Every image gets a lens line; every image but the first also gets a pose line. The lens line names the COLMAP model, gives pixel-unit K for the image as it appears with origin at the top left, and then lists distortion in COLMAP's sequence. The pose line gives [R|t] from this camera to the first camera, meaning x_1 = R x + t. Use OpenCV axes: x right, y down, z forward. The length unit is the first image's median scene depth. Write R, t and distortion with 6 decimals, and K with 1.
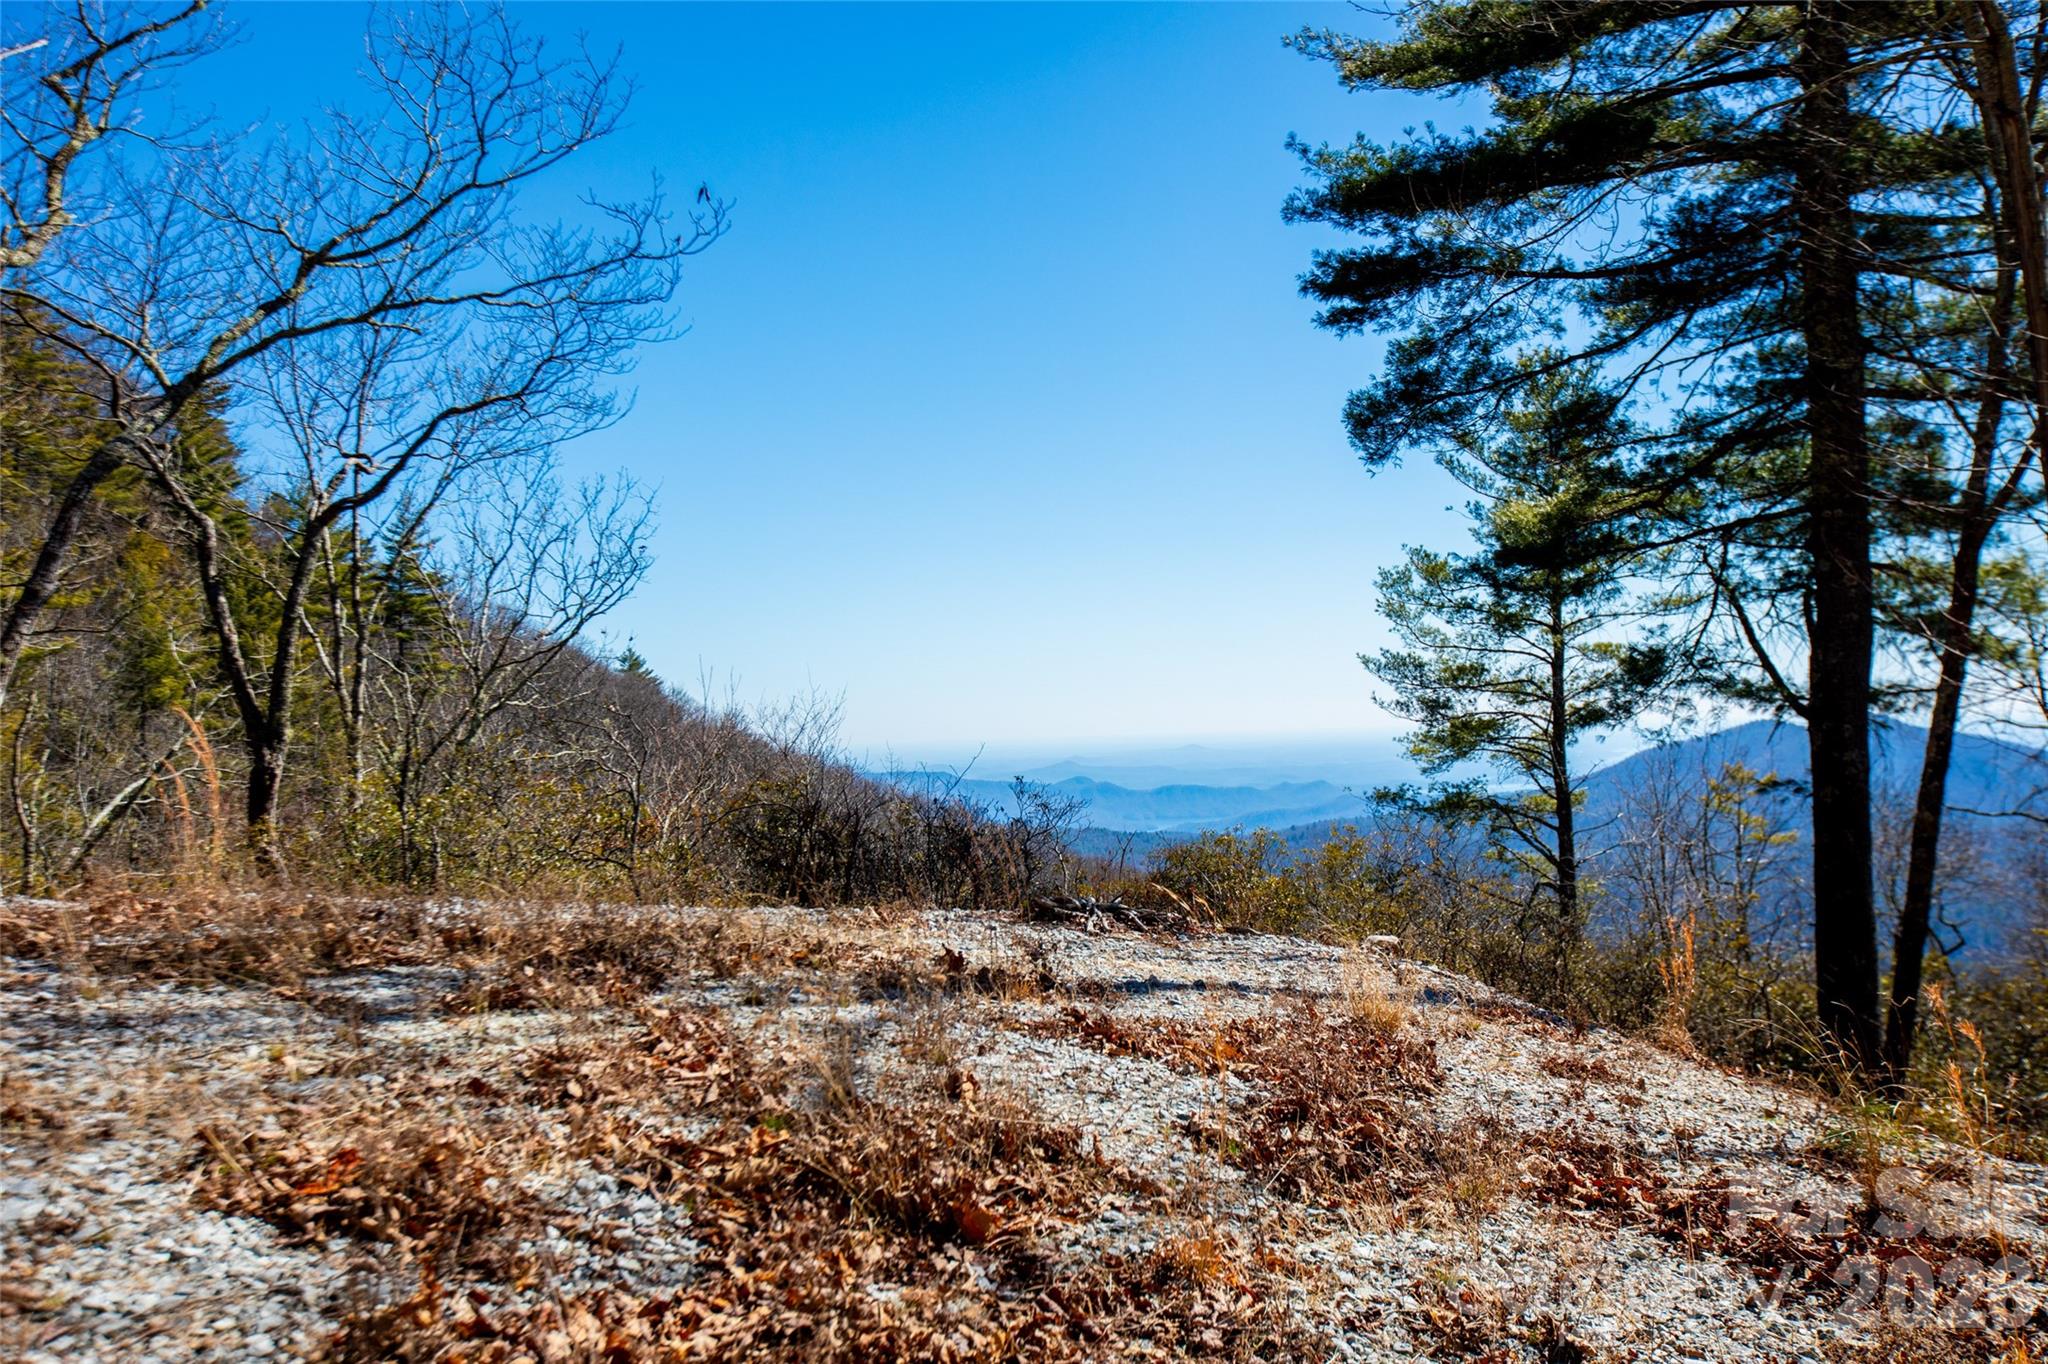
lens RADIAL K [[2248.1, 0, 1024.0], [0, 2248.1, 682.0], [0, 0, 1]] dist [0.034933, 0.026996]
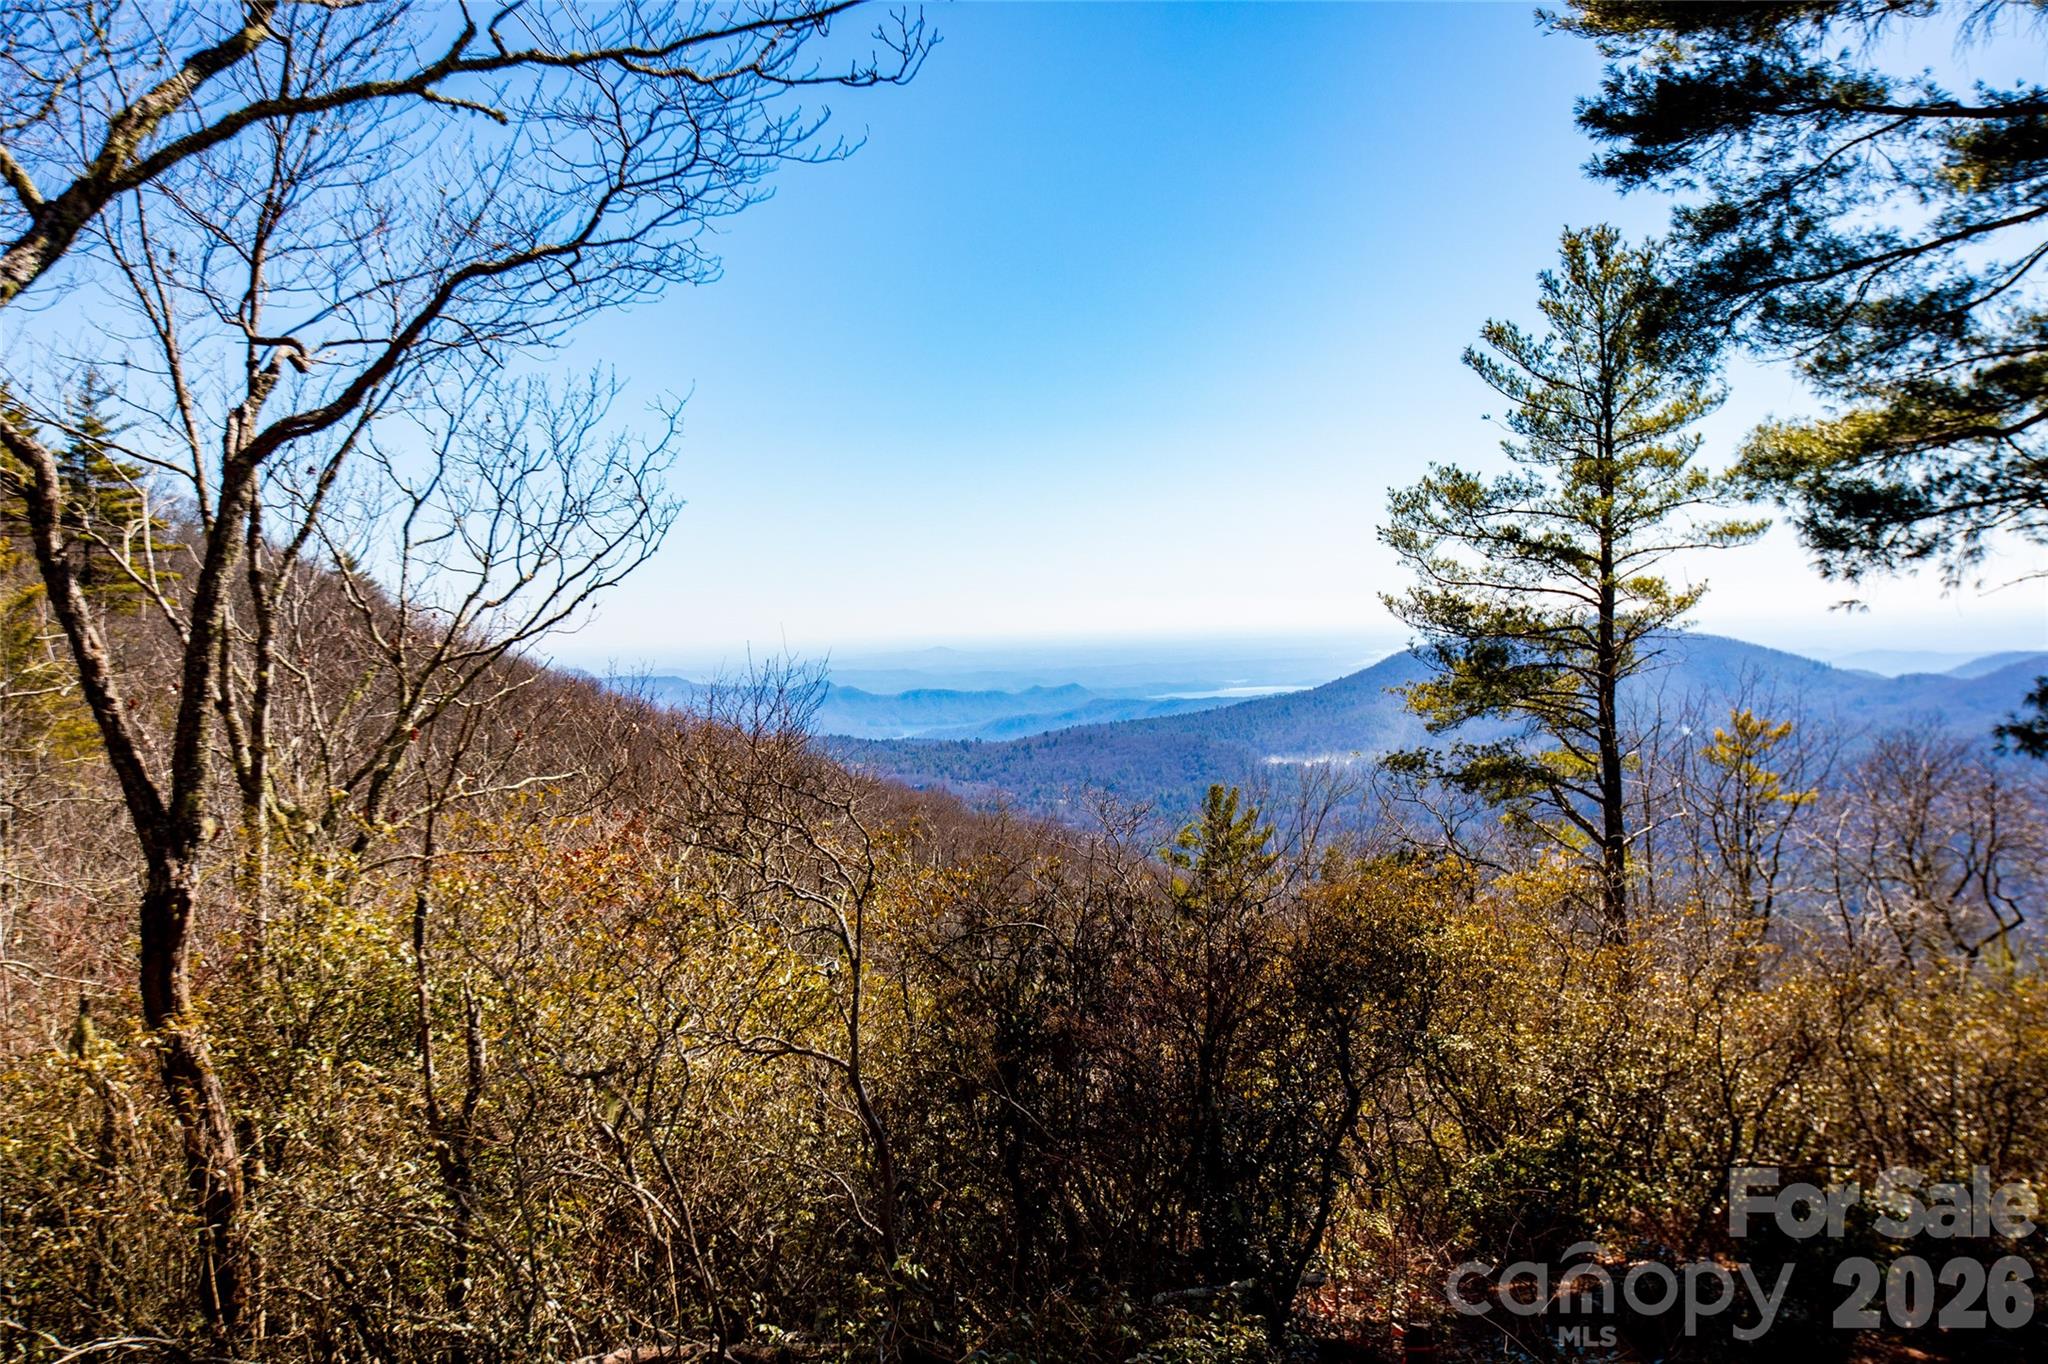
lens RADIAL K [[2248.1, 0, 1024.0], [0, 2248.1, 682.0], [0, 0, 1]] dist [0.034933, 0.026996]
pose [[0.989905, -0.004824, 0.141654, -0.099699], [-0.002349, 0.998725, 0.050425, -0.021713], [-0.141716, -0.050249, 0.988631, 0.199178]]
